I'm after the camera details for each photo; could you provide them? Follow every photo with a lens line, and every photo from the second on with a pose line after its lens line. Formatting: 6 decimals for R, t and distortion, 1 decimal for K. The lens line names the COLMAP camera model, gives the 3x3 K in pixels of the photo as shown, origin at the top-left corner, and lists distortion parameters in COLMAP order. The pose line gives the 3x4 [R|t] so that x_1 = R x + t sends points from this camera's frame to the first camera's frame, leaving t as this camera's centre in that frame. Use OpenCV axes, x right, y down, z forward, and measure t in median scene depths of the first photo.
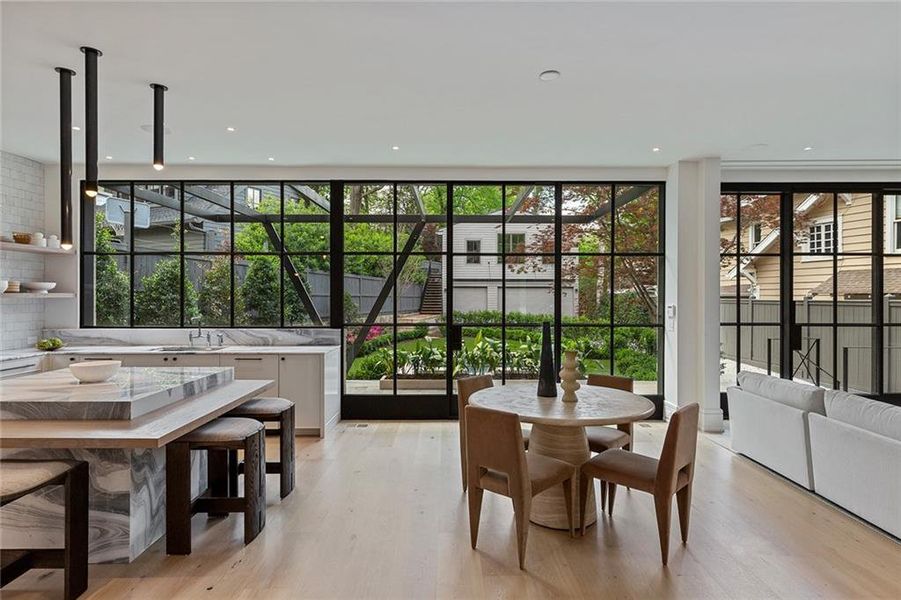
lens RADIAL K [[496.8, 0, 450.5], [0, 496.8, 300.0], [0, 0, 1]] dist [0.007213, -0.000219]
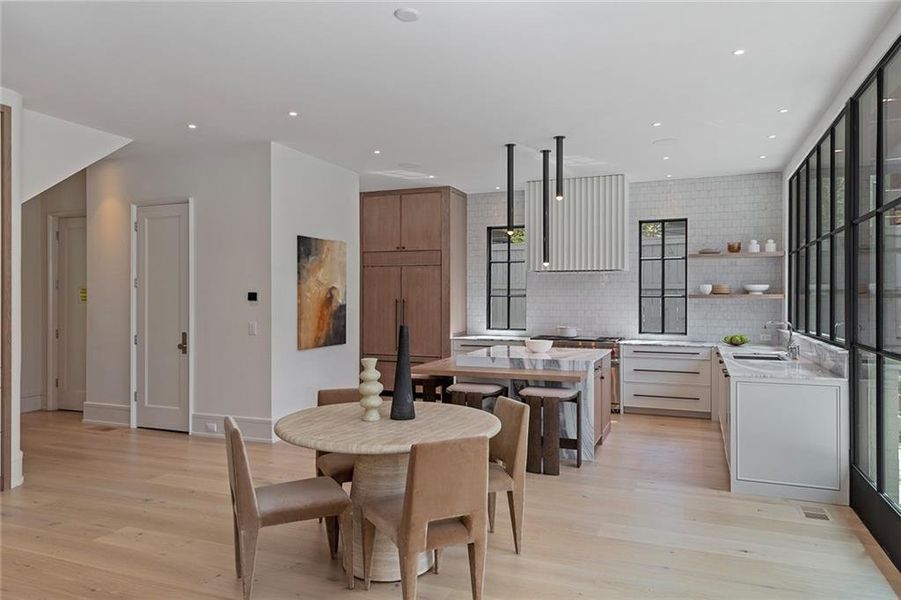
lens RADIAL K [[621.9, 0, 465.6], [0, 621.9, 295.4], [0, 0, 1]] dist [0.011828, 0.002652]
pose [[-0.328620, -0.005685, -0.944445, 0.684552], [-0.014004, 0.999901, -0.001146, -0.001125], [0.944358, 0.012849, -0.328667, 0.846753]]
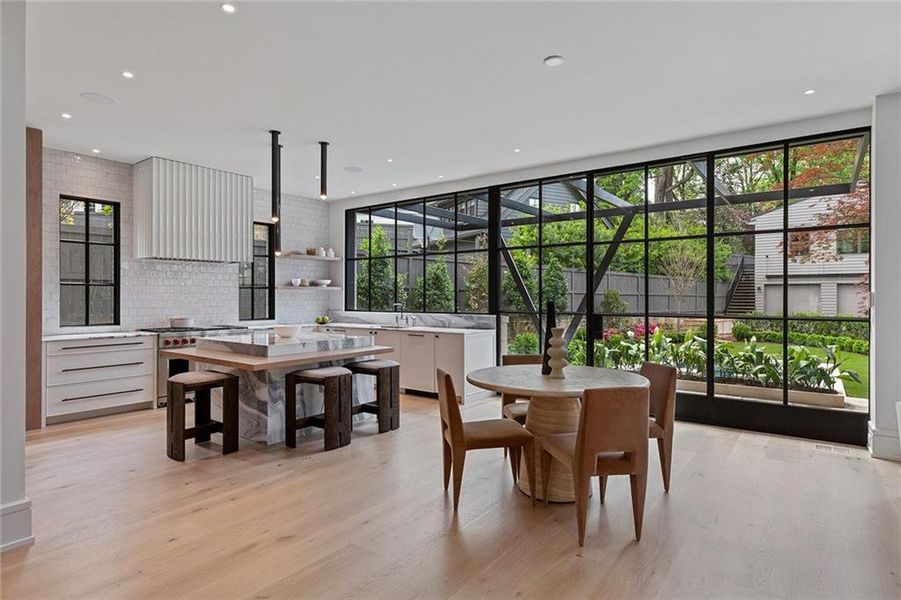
lens RADIAL K [[480.9, 0, 450.5], [0, 480.9, 300.0], [0, 0, 1]] dist [0.015050, 0.000229]
pose [[0.803774, 0.003056, -0.594926, 0.374170], [-0.005672, 0.999981, -0.002526, 0.027709], [0.594907, 0.005405, 0.803776, 0.045754]]
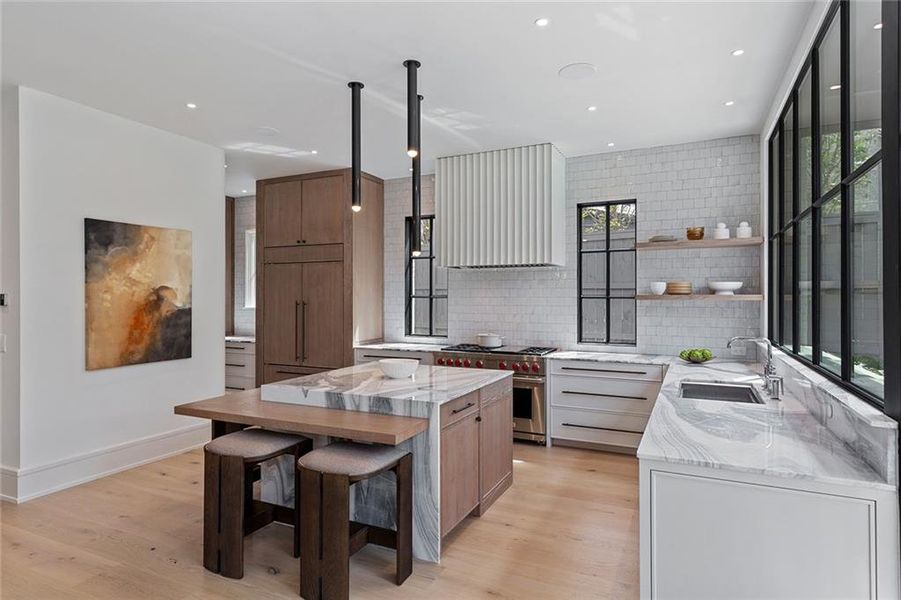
lens RADIAL K [[510.8, 0, 456.3], [0, 510.8, 293.7], [0, 0, 1]] dist [0.003474, 0.000282]
pose [[-0.404471, -0.008210, -0.914514, 0.144698], [-0.011686, 0.999924, -0.003808, -0.007076], [0.914476, 0.009147, -0.404536, 0.934326]]
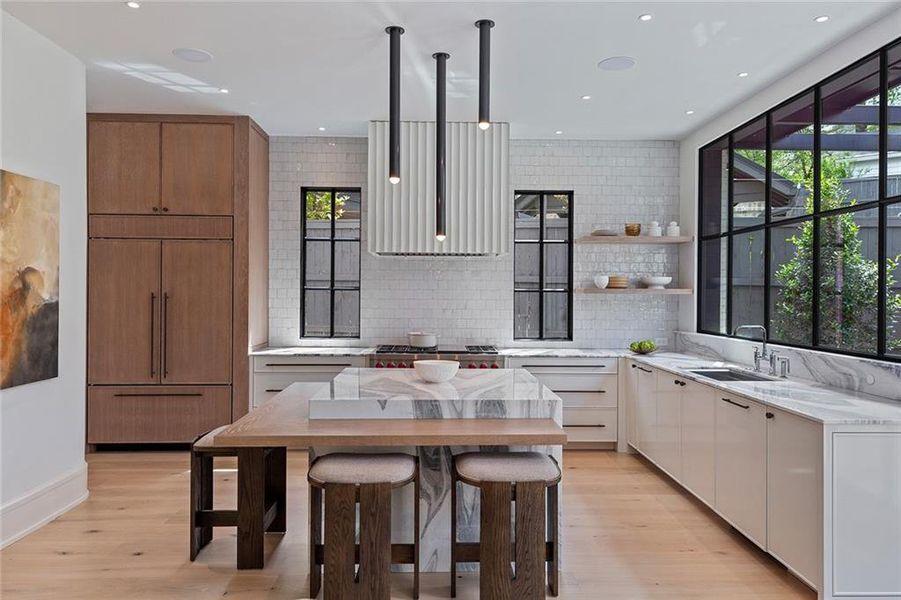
lens RADIAL K [[621.9, 0, 465.6], [0, 621.9, 295.4], [0, 0, 1]] dist [0.011828, 0.002652]
pose [[0.068441, 0.002145, -0.997653, 0.259809], [-0.018608, 0.999826, 0.000873, 0.002763], [0.997482, 0.018504, 0.068469, 0.585739]]
